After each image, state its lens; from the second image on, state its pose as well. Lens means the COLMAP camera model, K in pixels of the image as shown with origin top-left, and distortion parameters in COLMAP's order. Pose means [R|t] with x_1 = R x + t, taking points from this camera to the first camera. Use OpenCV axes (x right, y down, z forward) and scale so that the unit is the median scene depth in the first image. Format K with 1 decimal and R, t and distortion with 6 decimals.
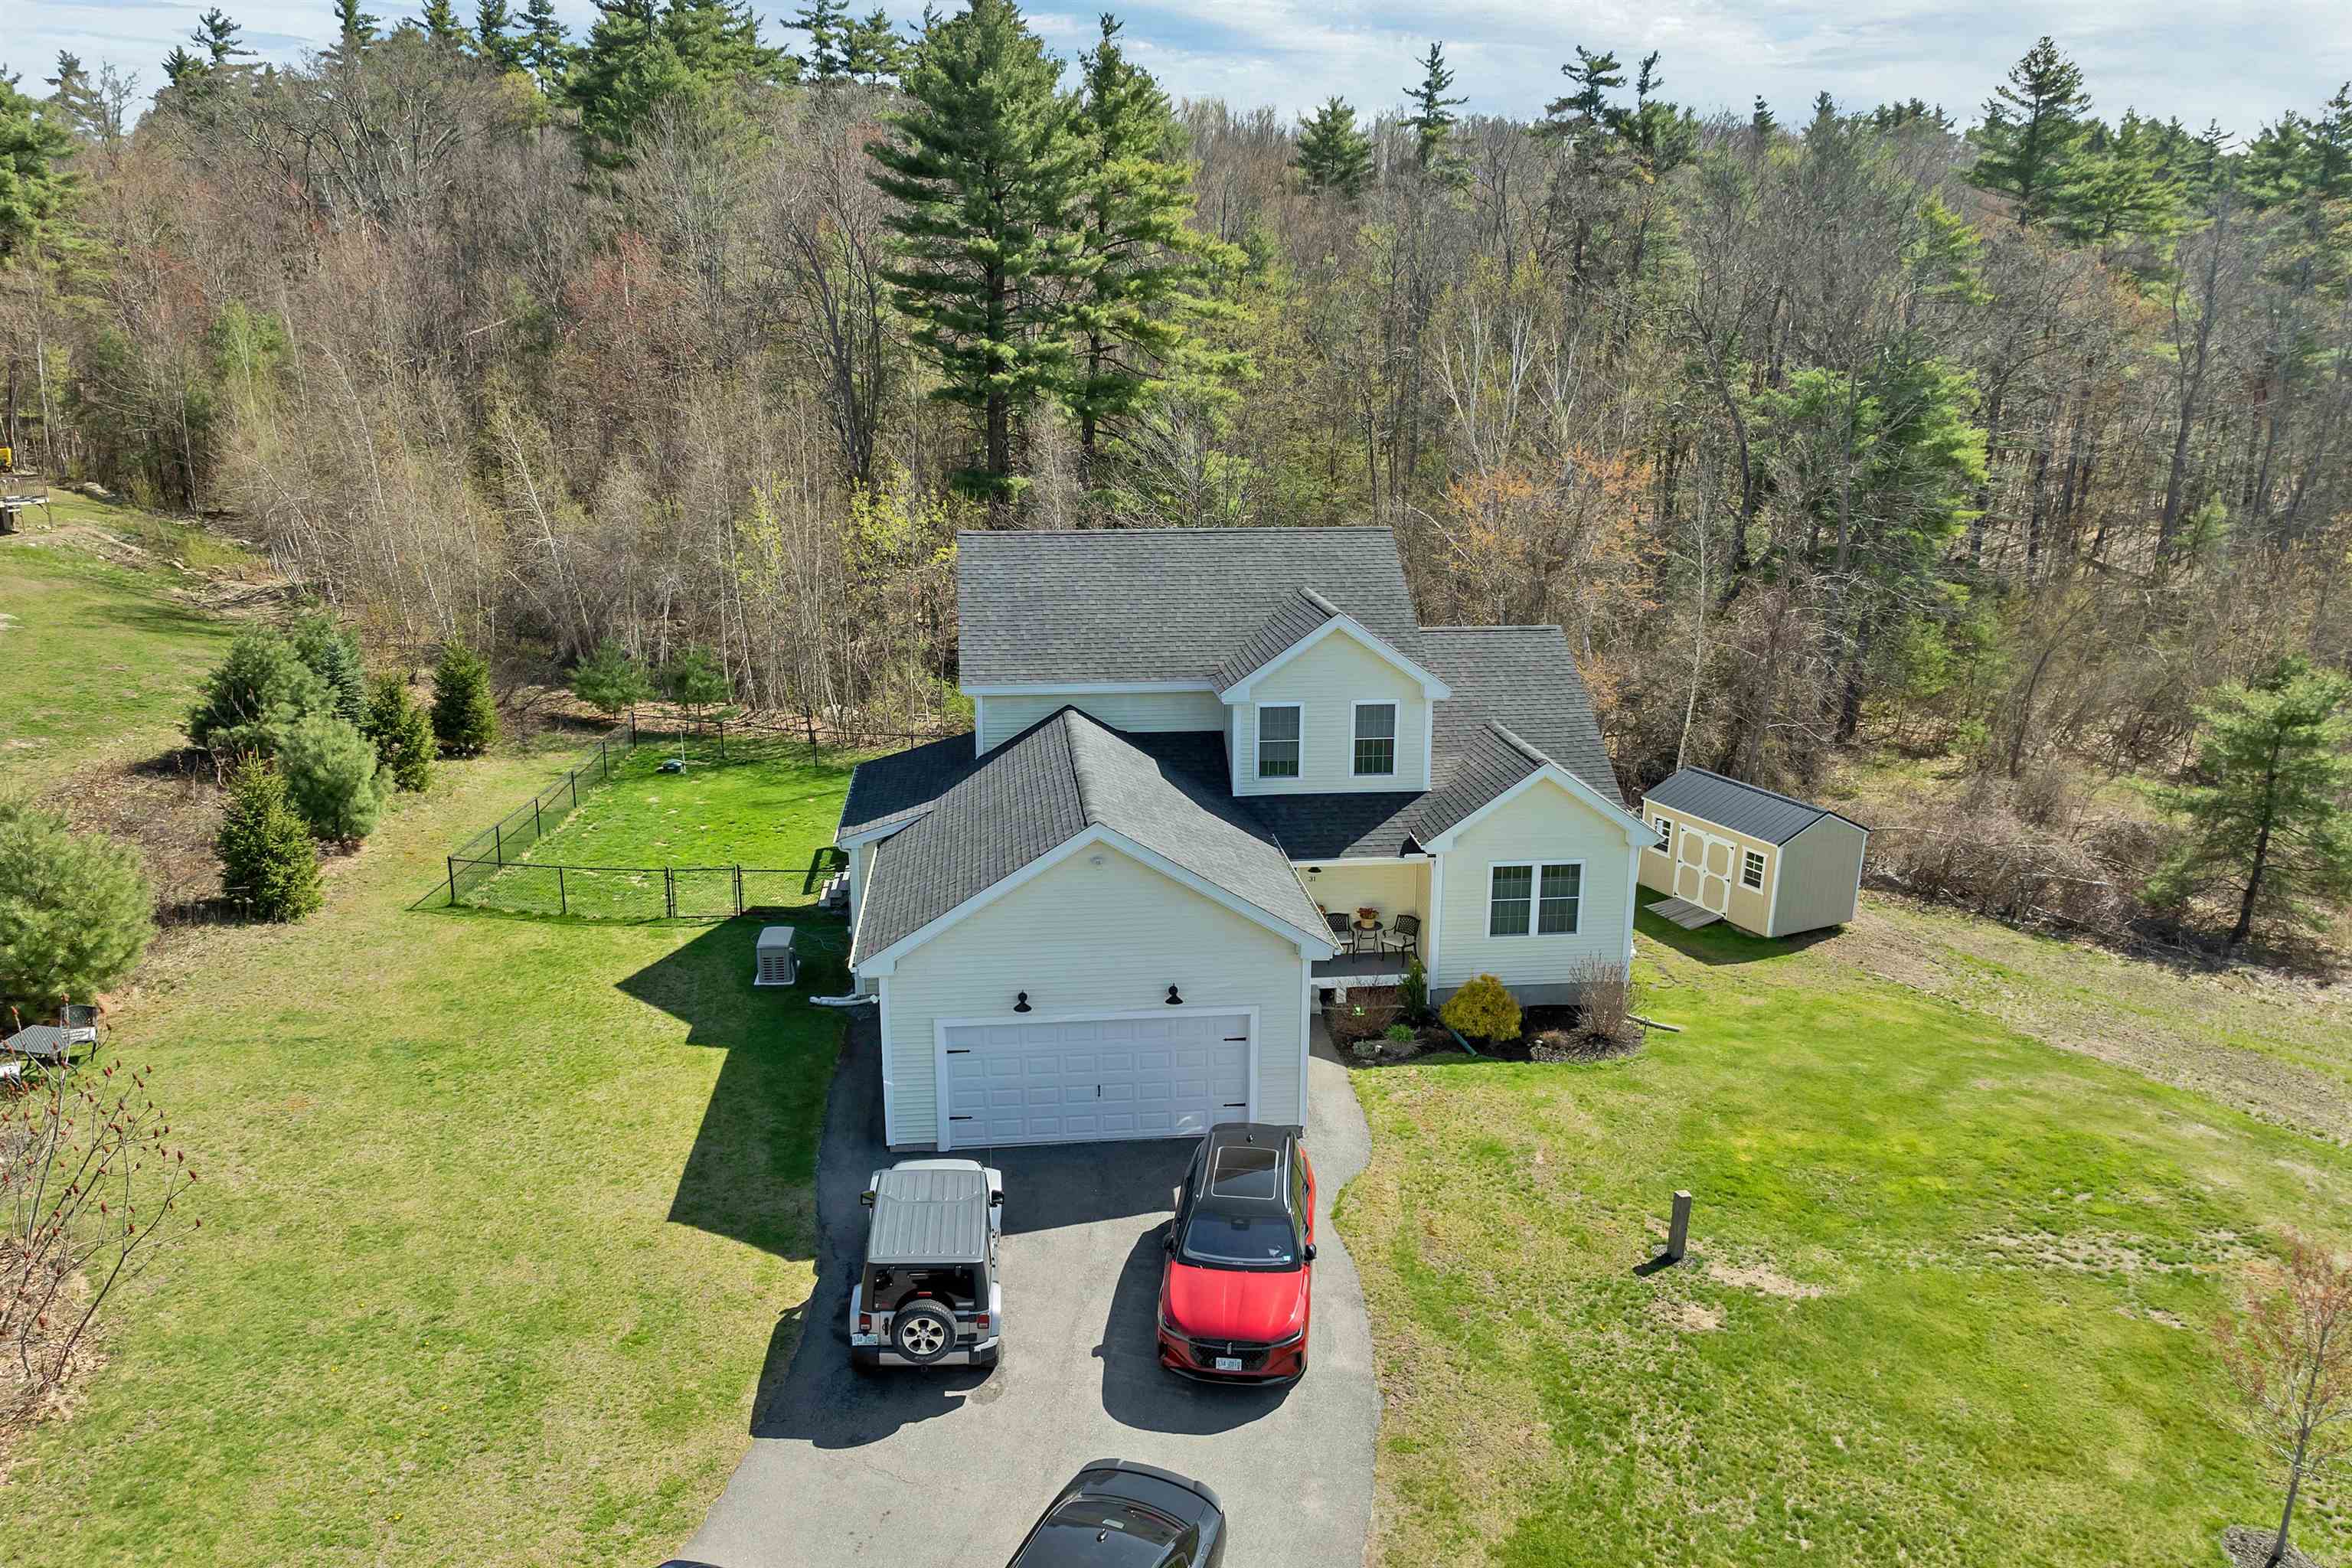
lens RADIAL K [[1692.9, 0, 1176.0], [0, 1692.9, 784.0], [0, 0, 1]] dist [-0.037277, -0.005121]
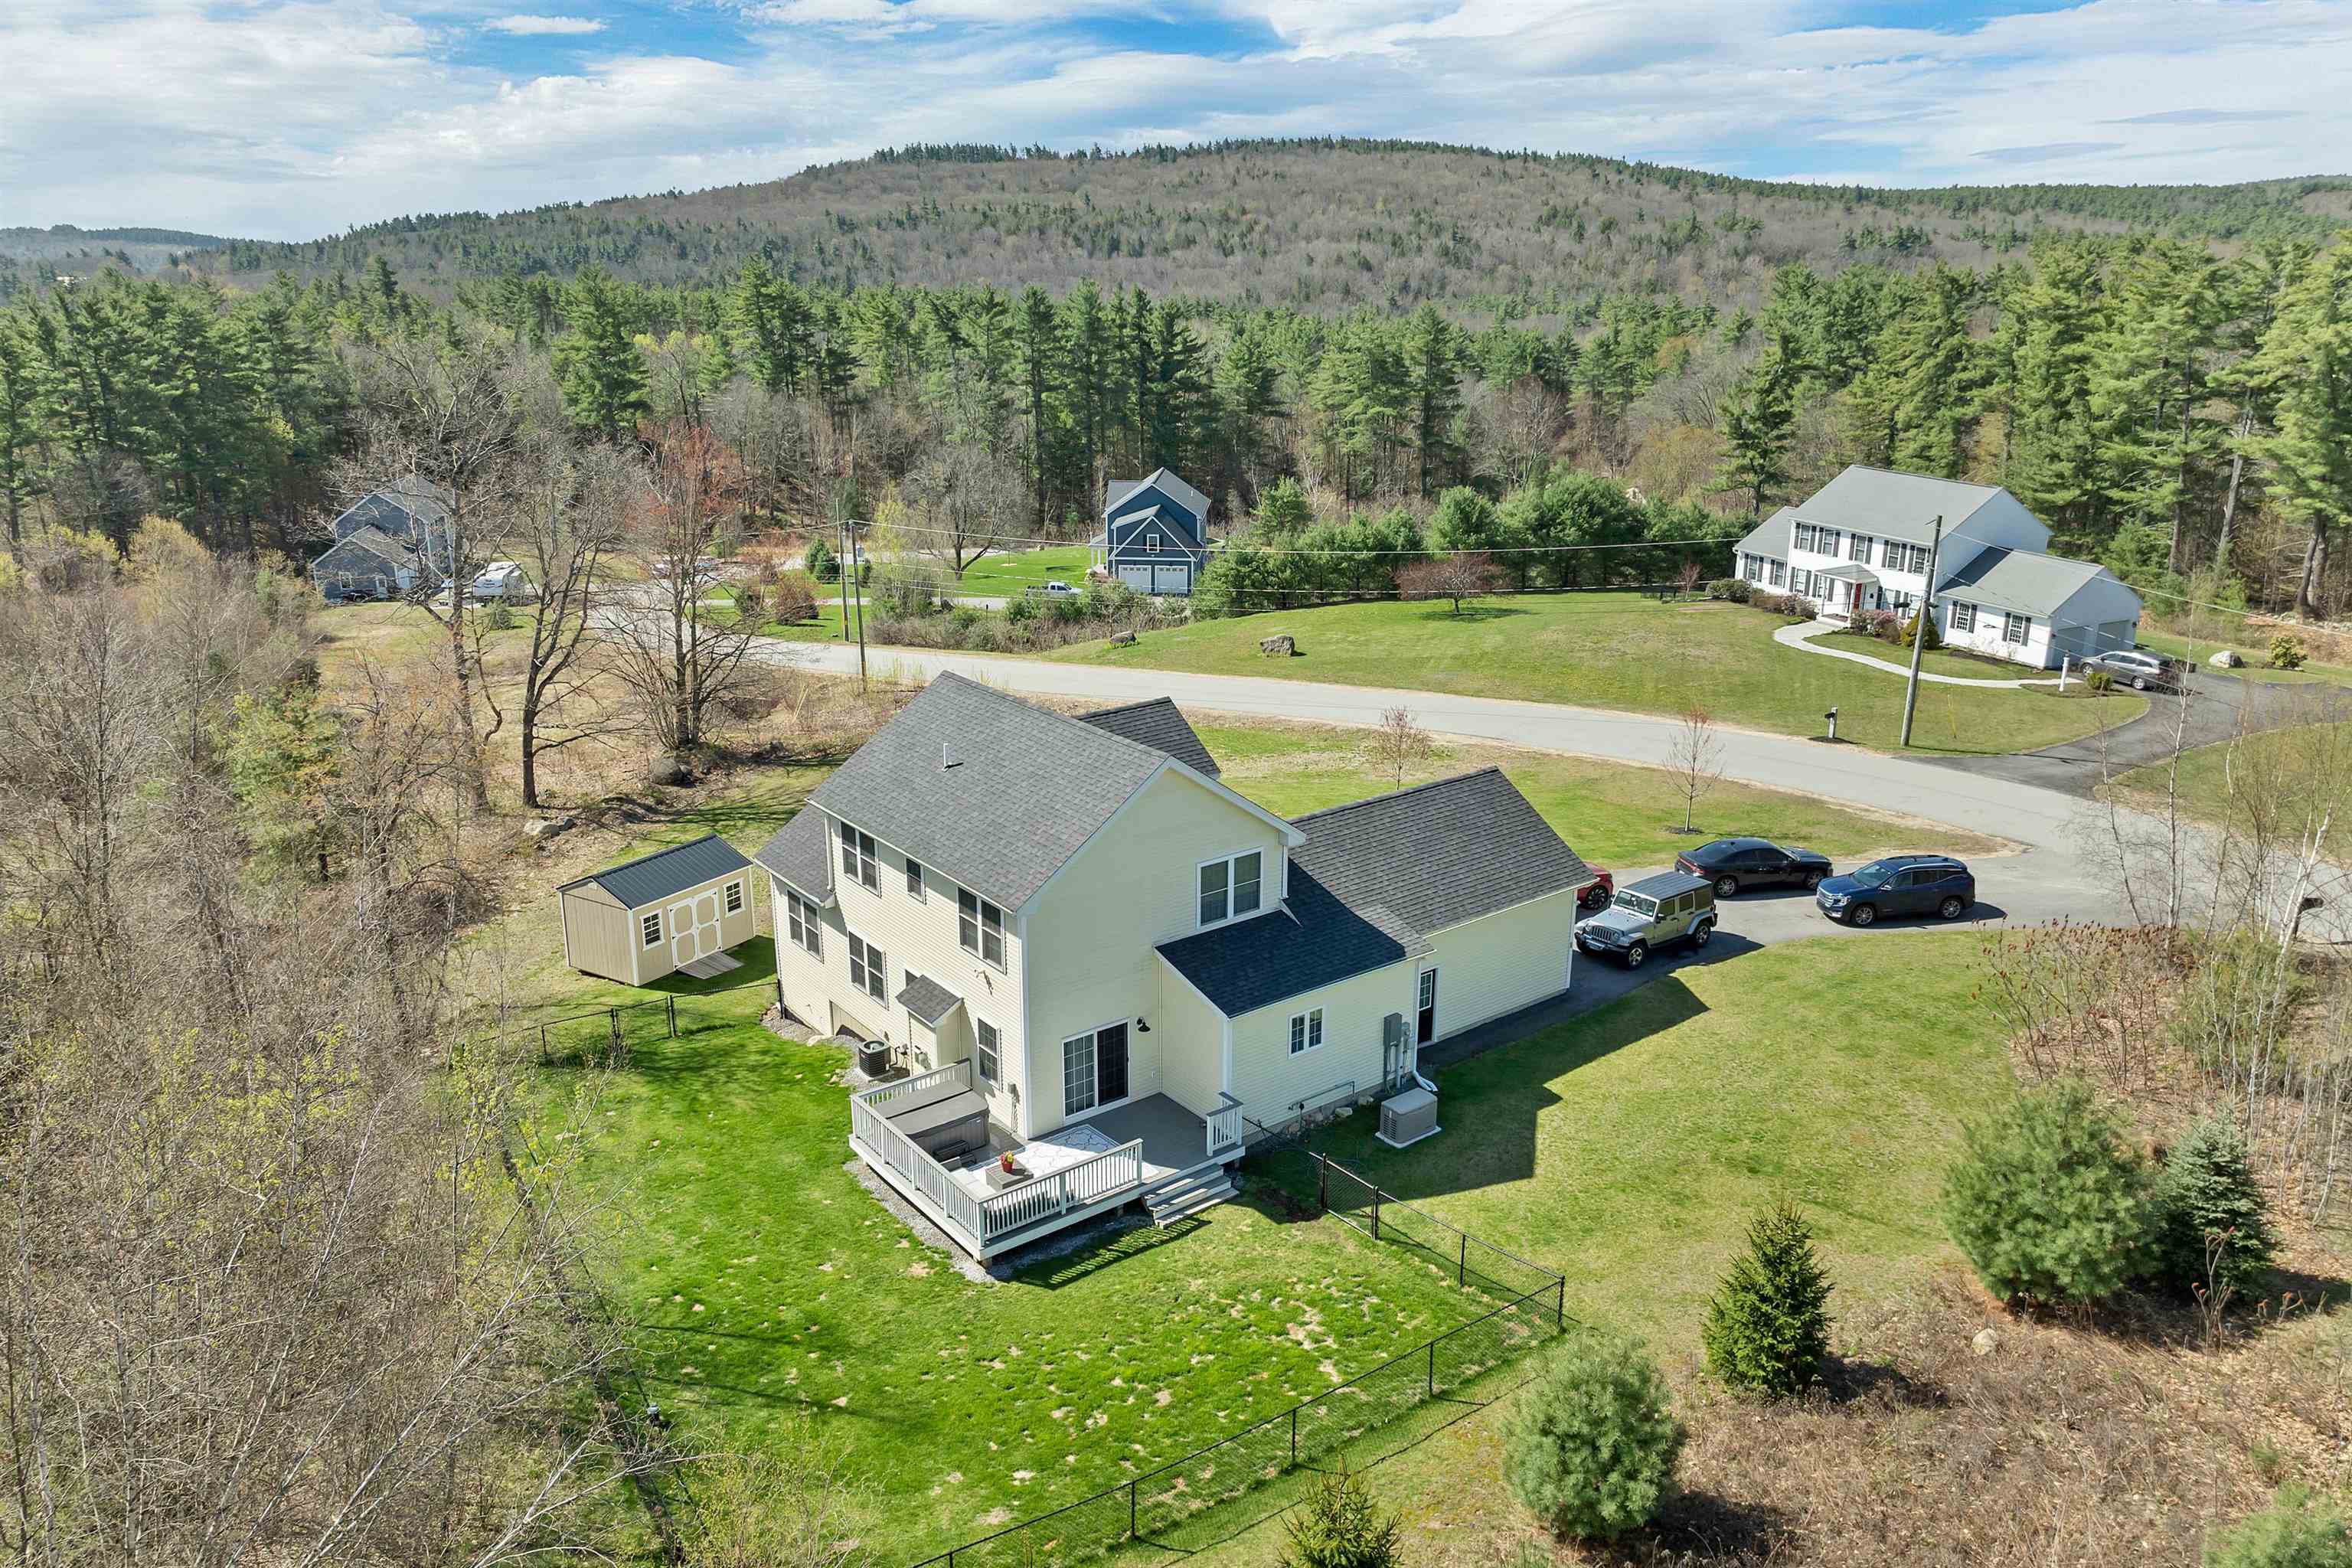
lens RADIAL K [[1692.9, 0, 1176.0], [0, 1692.9, 784.0], [0, 0, 1]] dist [-0.037277, -0.005121]
pose [[-0.512938, -0.261648, 0.817579, -1.036237], [0.207015, 0.886604, 0.413617, -0.594935], [-0.833090, 0.381410, -0.400608, 1.540240]]
